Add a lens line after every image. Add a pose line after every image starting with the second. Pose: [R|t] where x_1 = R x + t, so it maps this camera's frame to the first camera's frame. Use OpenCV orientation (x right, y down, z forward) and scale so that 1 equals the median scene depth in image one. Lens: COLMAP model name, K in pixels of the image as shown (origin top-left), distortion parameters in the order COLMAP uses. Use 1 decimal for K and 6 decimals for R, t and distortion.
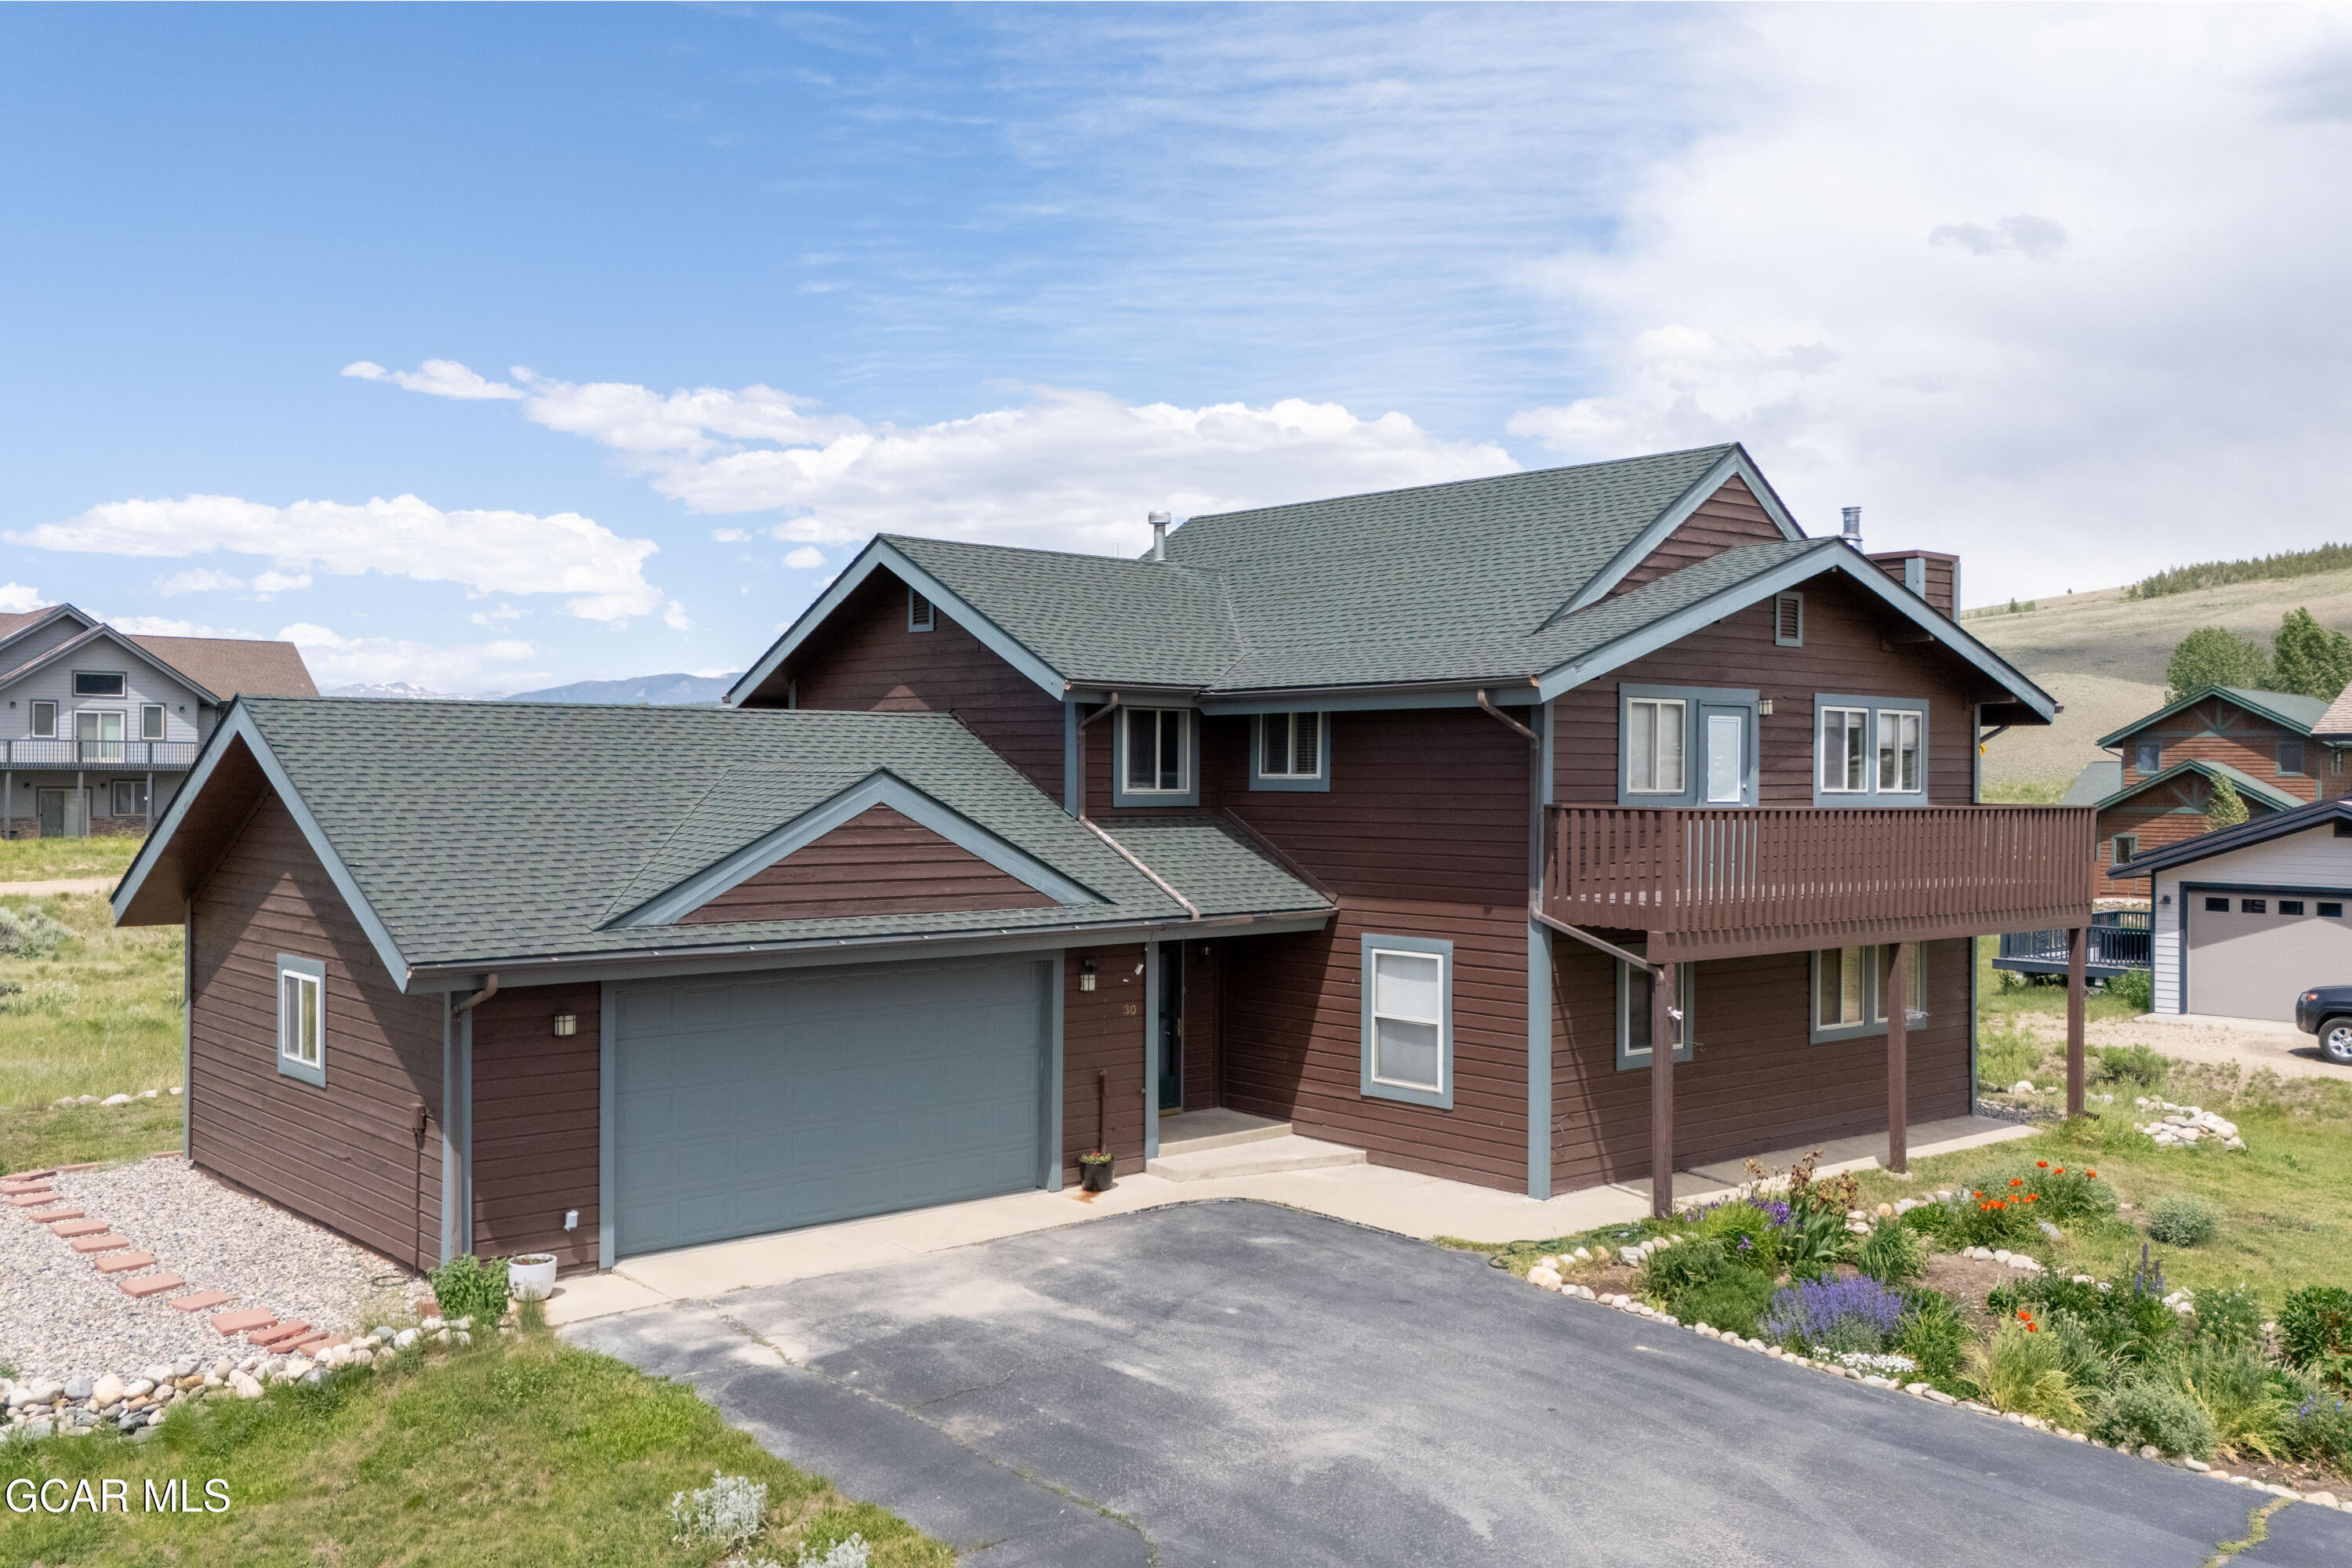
lens RADIAL K [[2030.9, 0, 1011.9], [0, 2030.9, 813.7], [0, 0, 1]] dist [0.086922, -0.096970]
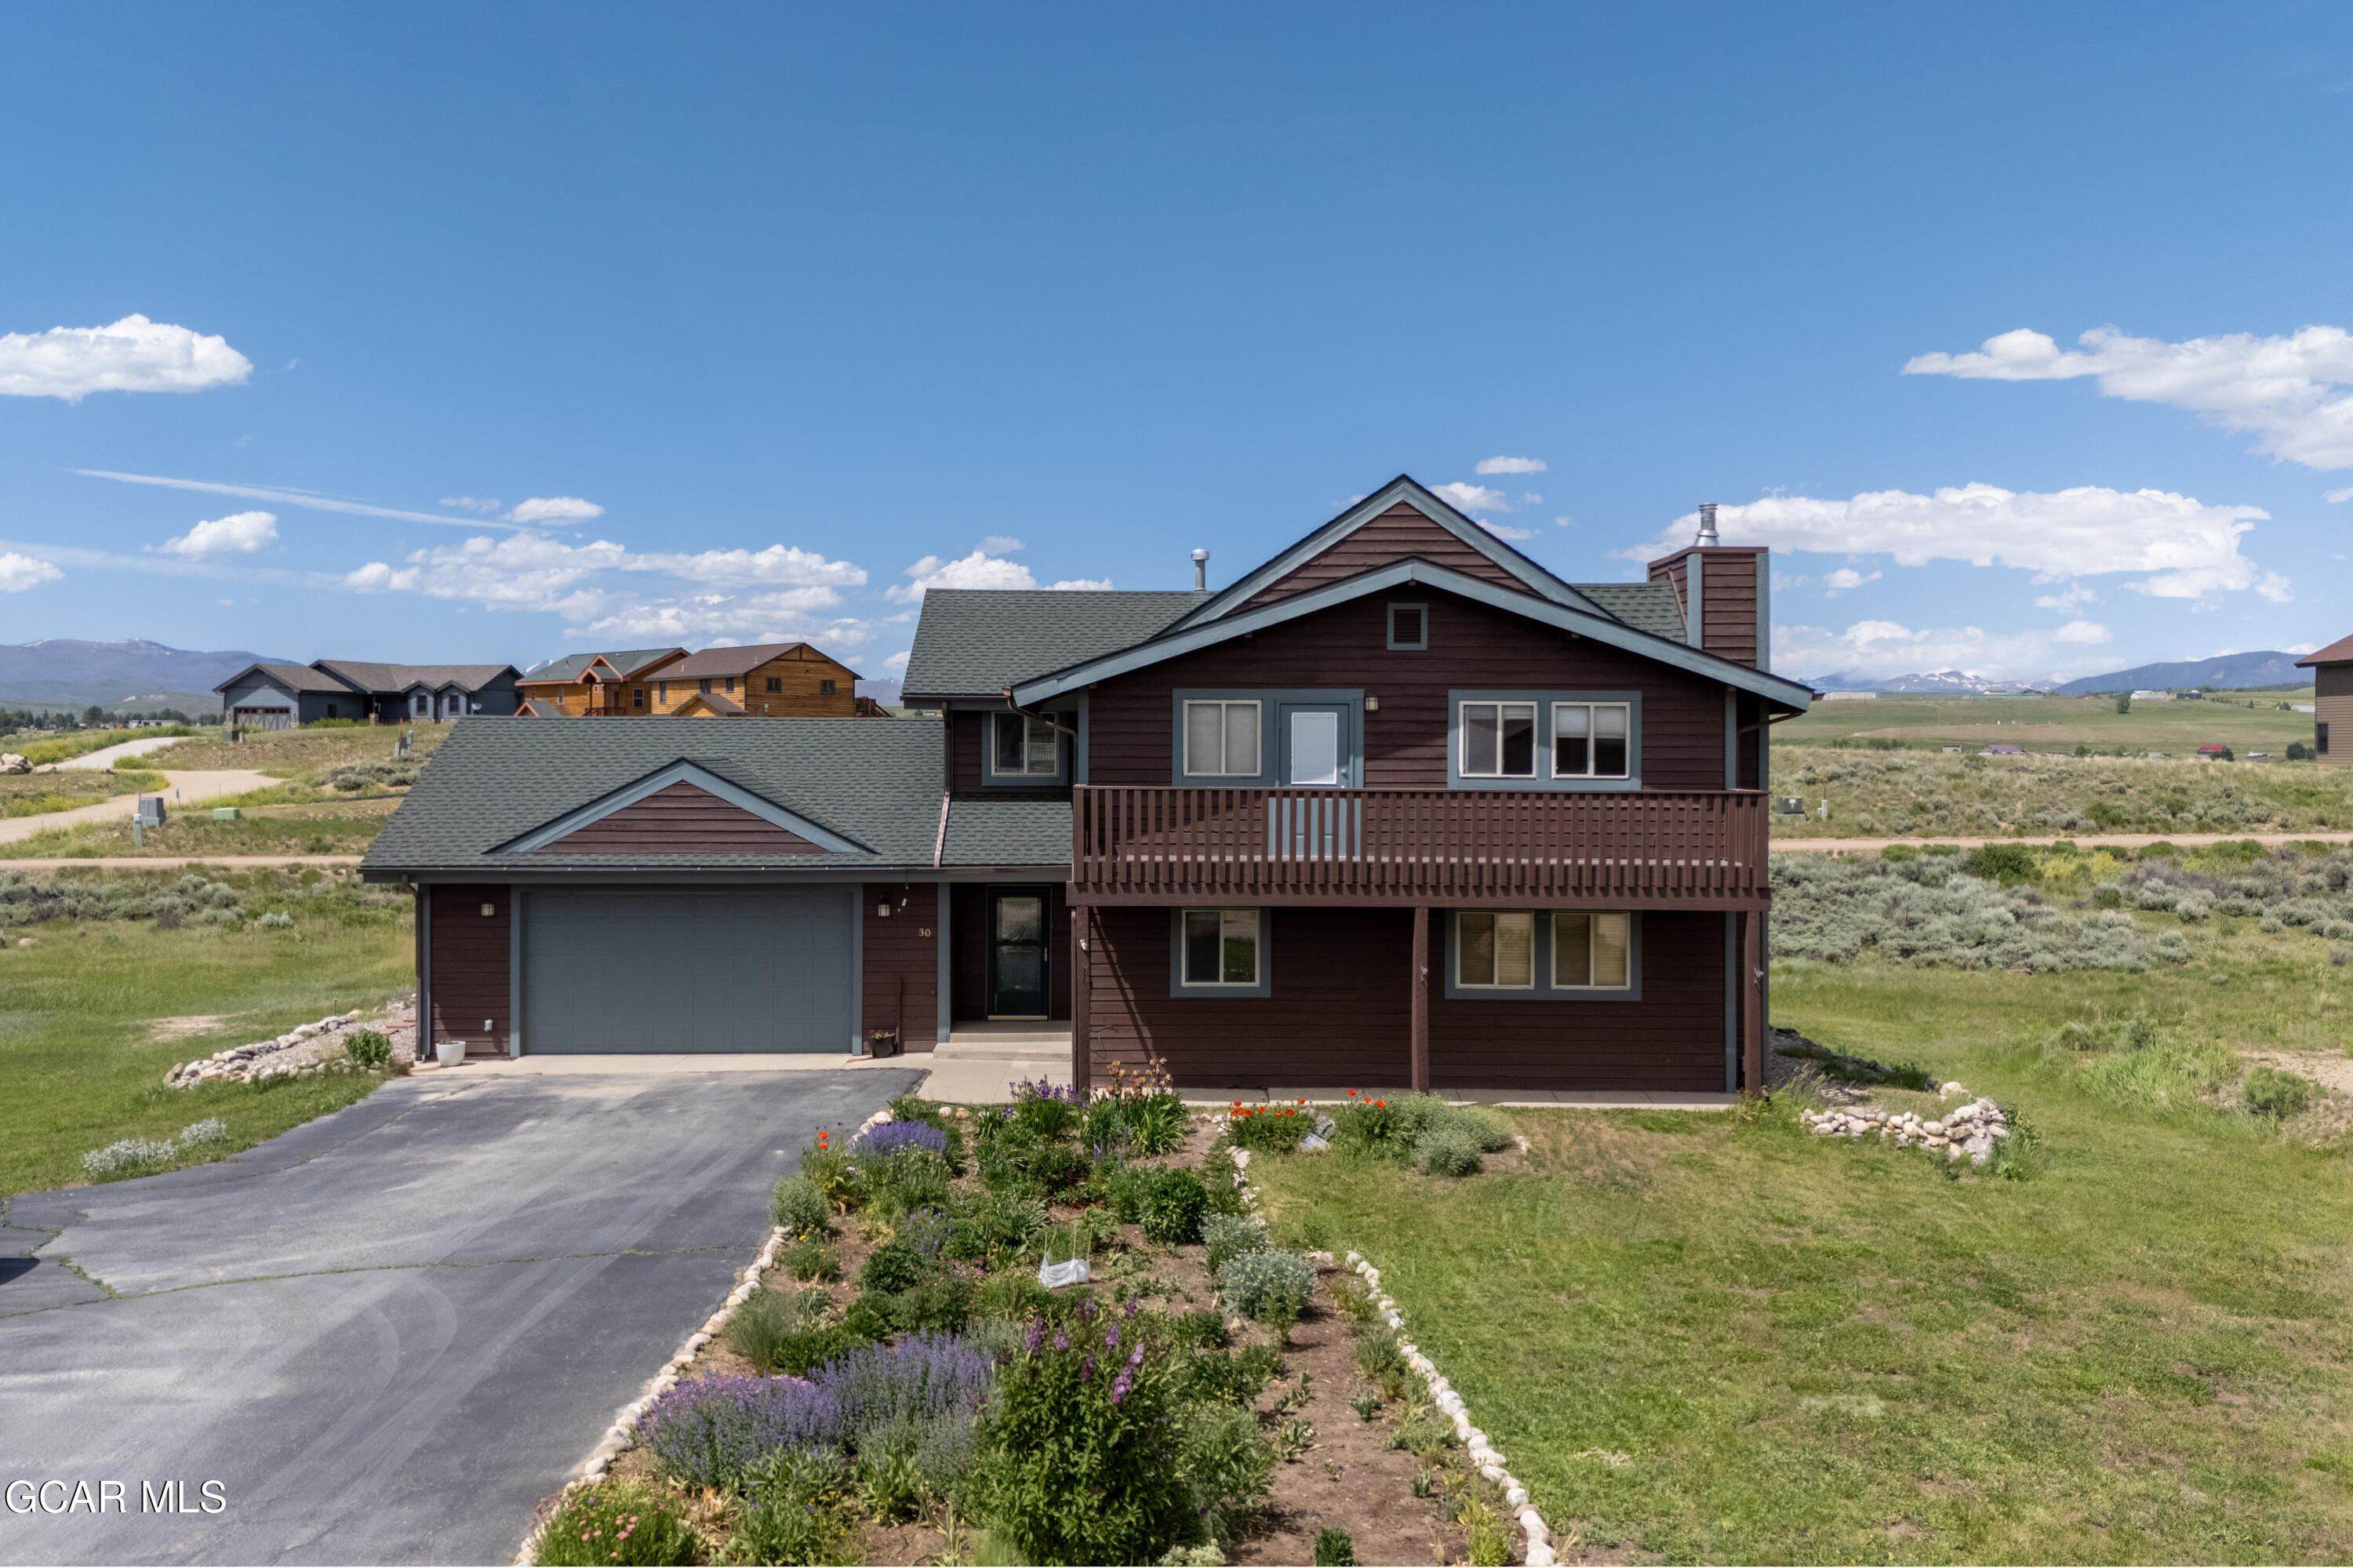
lens RADIAL K [[2046.3, 0, 1174.4], [0, 2046.3, 791.6], [0, 0, 1]] dist [0.099897, -0.134646]
pose [[0.771770, 0.007825, -0.635854, 1.016612], [-0.012792, 0.999913, -0.003222, 0.003115], [0.635773, 0.010620, 0.771803, 0.030998]]
